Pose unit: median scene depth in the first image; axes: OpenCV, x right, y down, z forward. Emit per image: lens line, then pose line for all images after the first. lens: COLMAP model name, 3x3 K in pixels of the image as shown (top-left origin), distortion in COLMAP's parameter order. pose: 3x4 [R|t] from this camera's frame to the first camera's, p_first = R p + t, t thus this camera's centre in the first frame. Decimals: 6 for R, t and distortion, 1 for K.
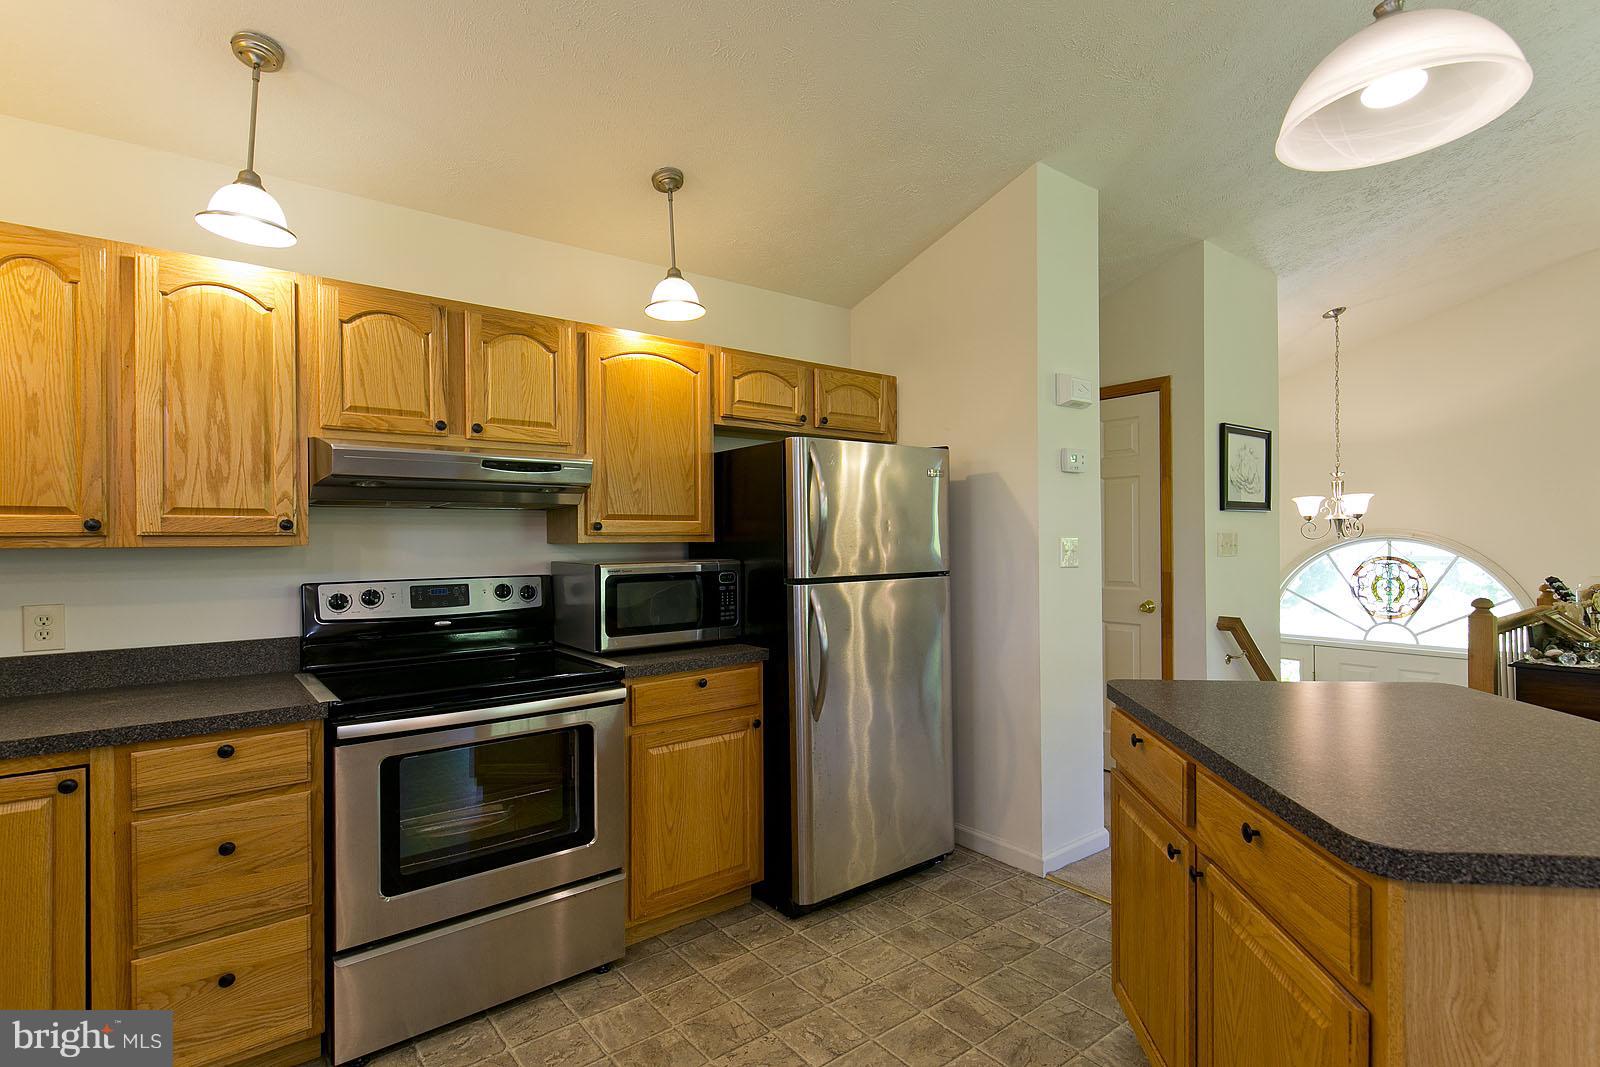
lens RADIAL K [[766.3, 0, 792.6], [0, 766.3, 537.7], [0, 0, 1]] dist [0.019075, -0.001037]
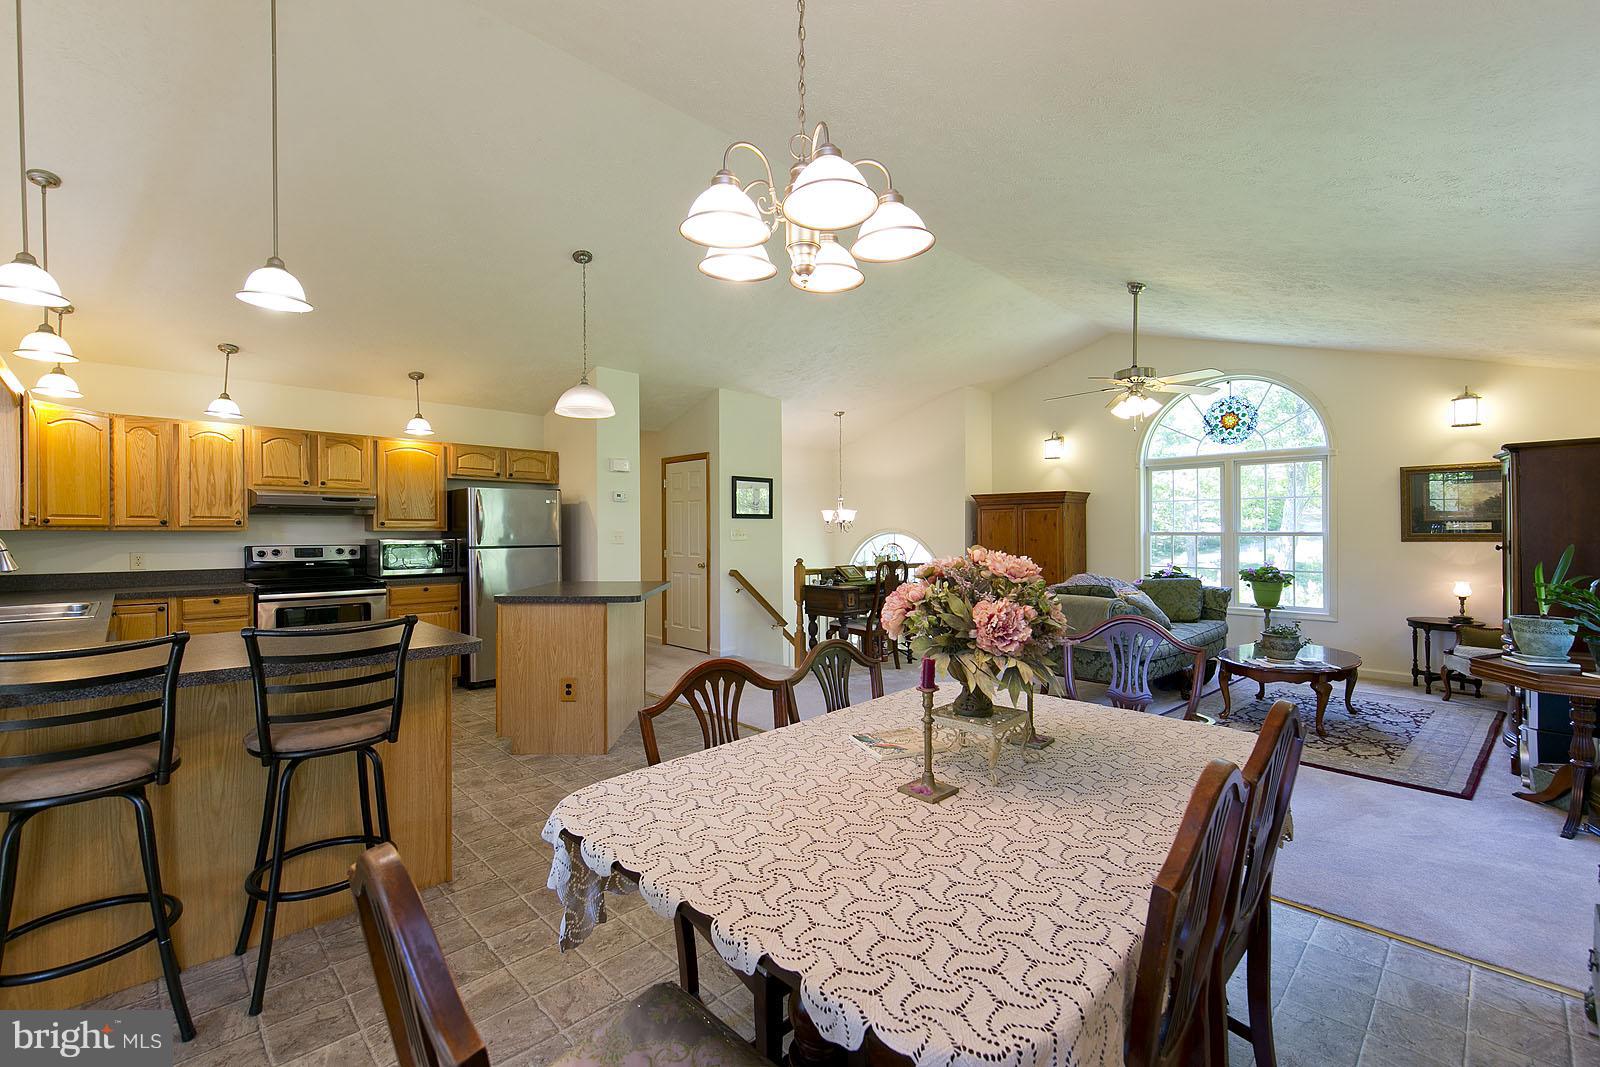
lens RADIAL K [[676.7, 0, 796.9], [0, 676.7, 536.2], [0, 0, 1]] dist [0.010147, -0.001267]
pose [[0.993620, 0.008771, 0.112434, 0.820982], [-0.009838, 0.999912, 0.008930, -0.008057], [-0.112346, -0.009979, 0.993619, -1.280397]]
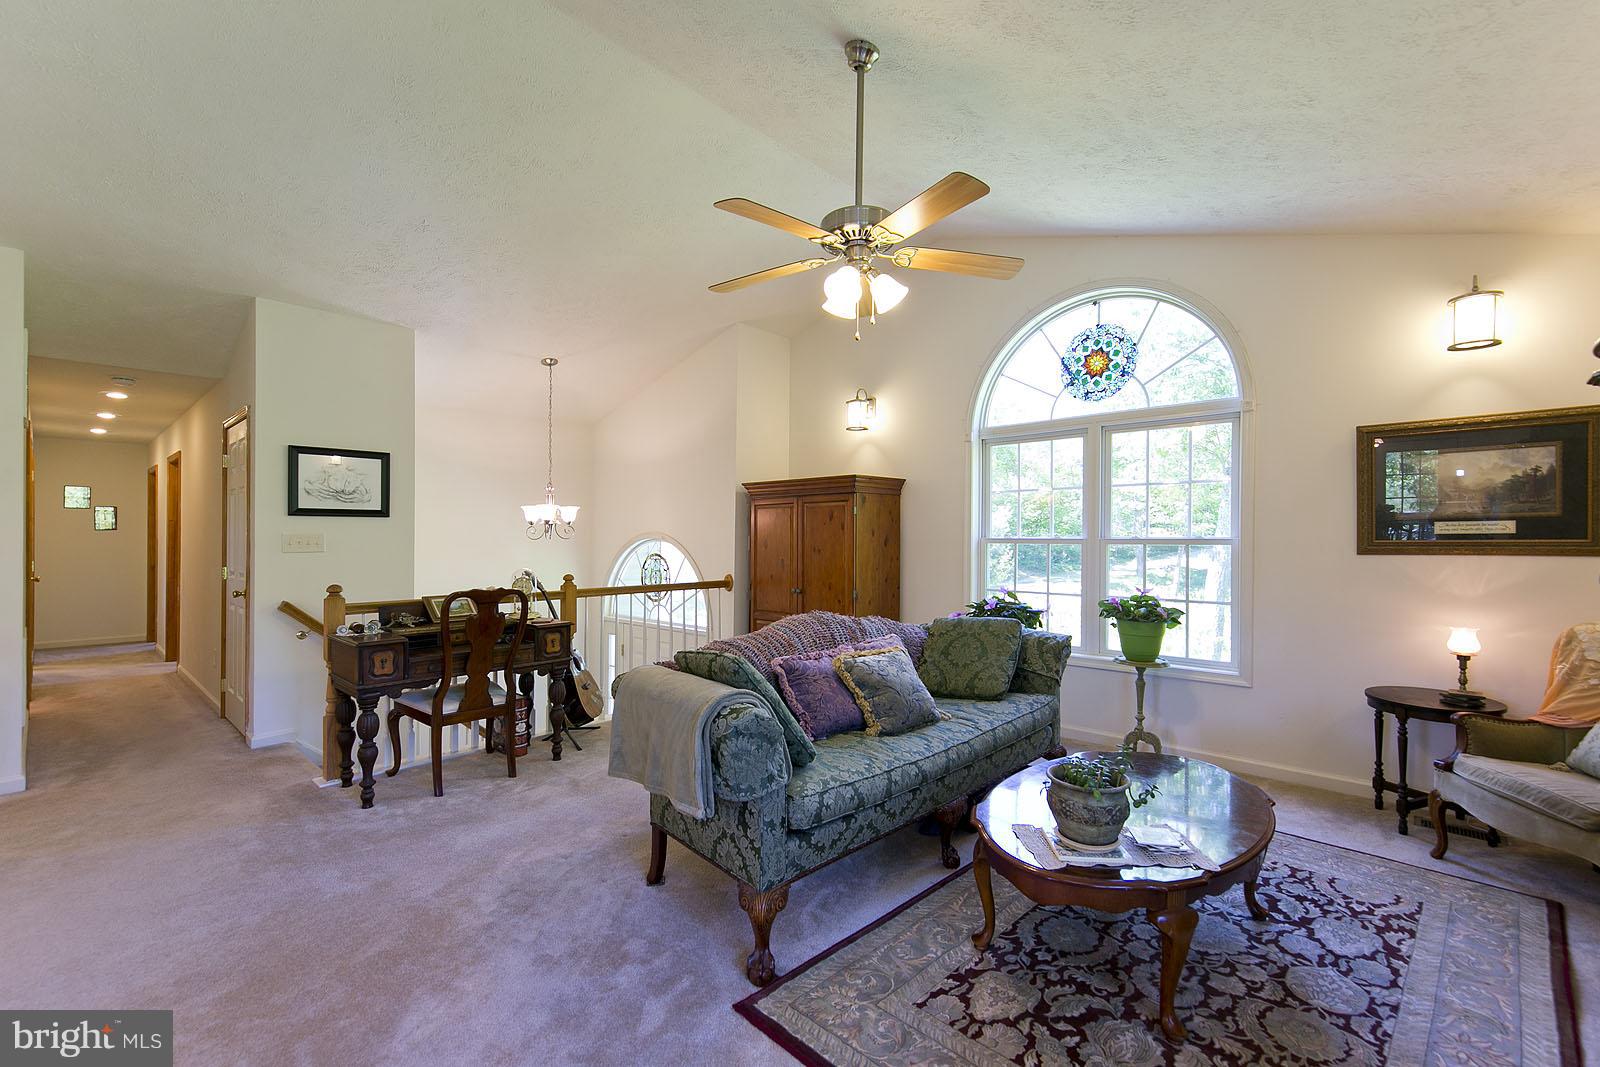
lens RADIAL K [[676.7, 0, 786.6], [0, 676.7, 551.9], [0, 0, 1]] dist [0.010147, -0.001267]
pose [[0.988943, 0.005679, 0.148187, 1.865607], [-0.009230, 0.999686, 0.023283, -0.015744], [-0.148009, -0.024394, 0.988685, -0.320640]]
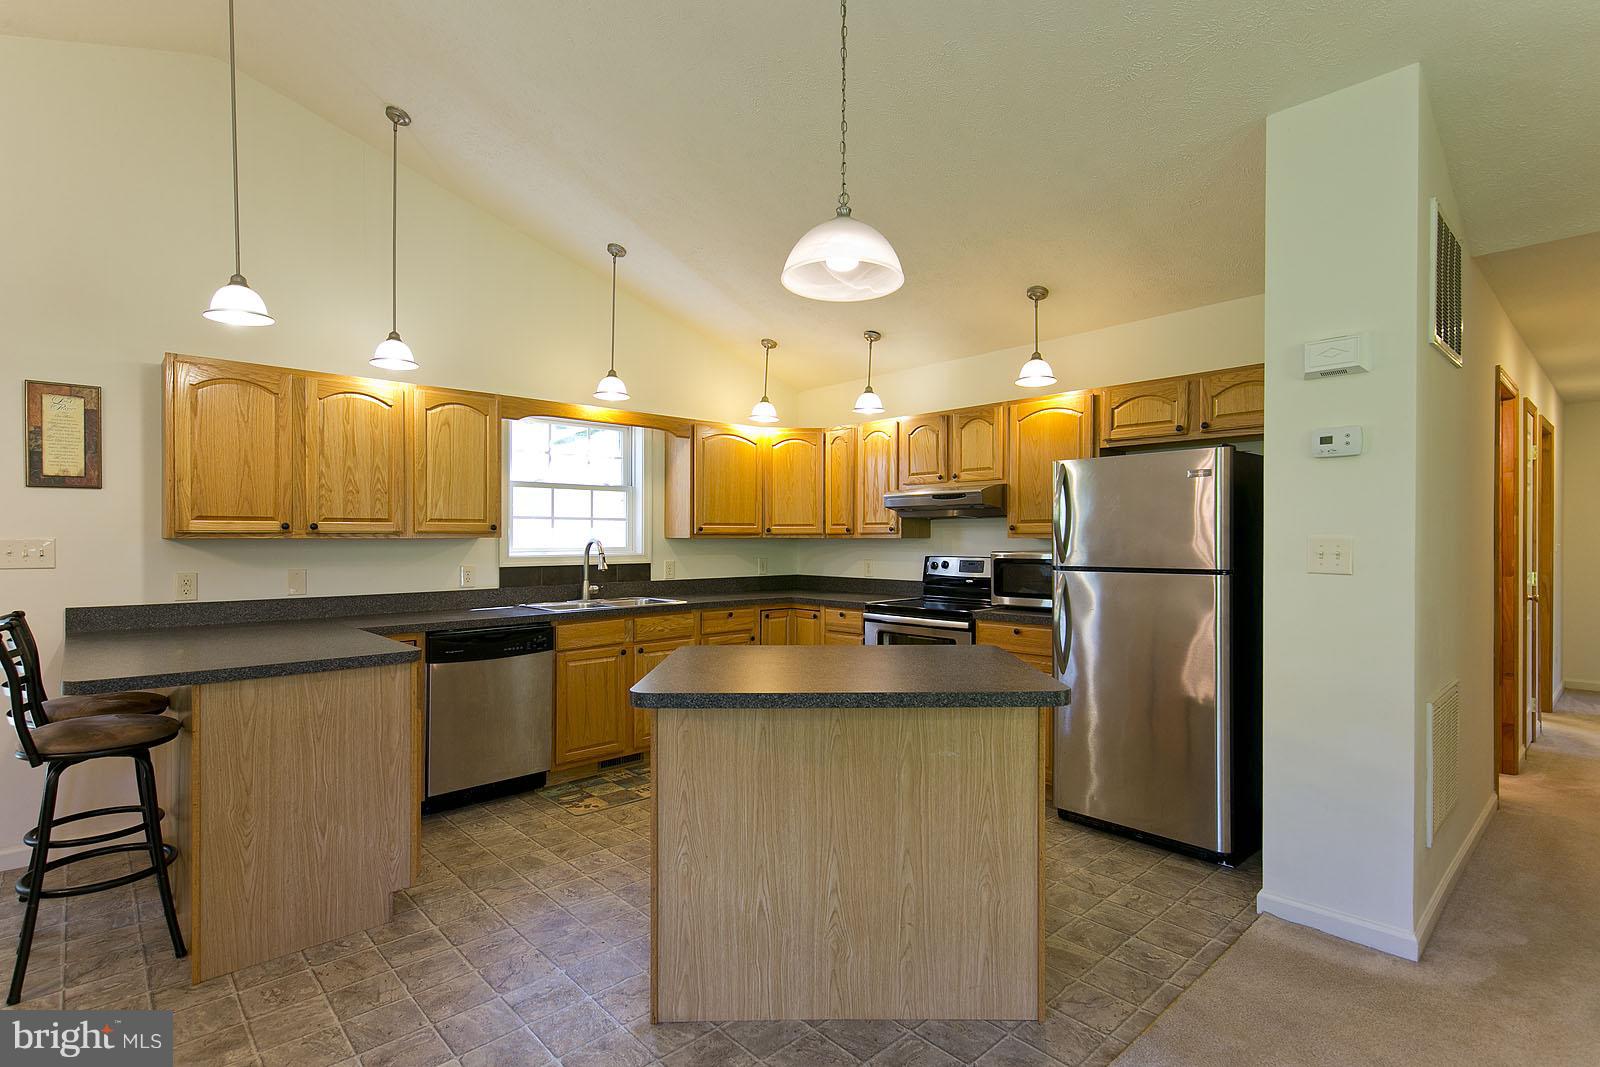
lens RADIAL K [[766.3, 0, 821.5], [0, 766.3, 541.7], [0, 0, 1]] dist [0.019075, -0.001037]
pose [[0.111915, 0.013043, -0.993632, 1.375018], [0.001023, 0.999912, 0.013240, -0.008450], [0.993717, -0.002498, 0.111892, 0.460652]]
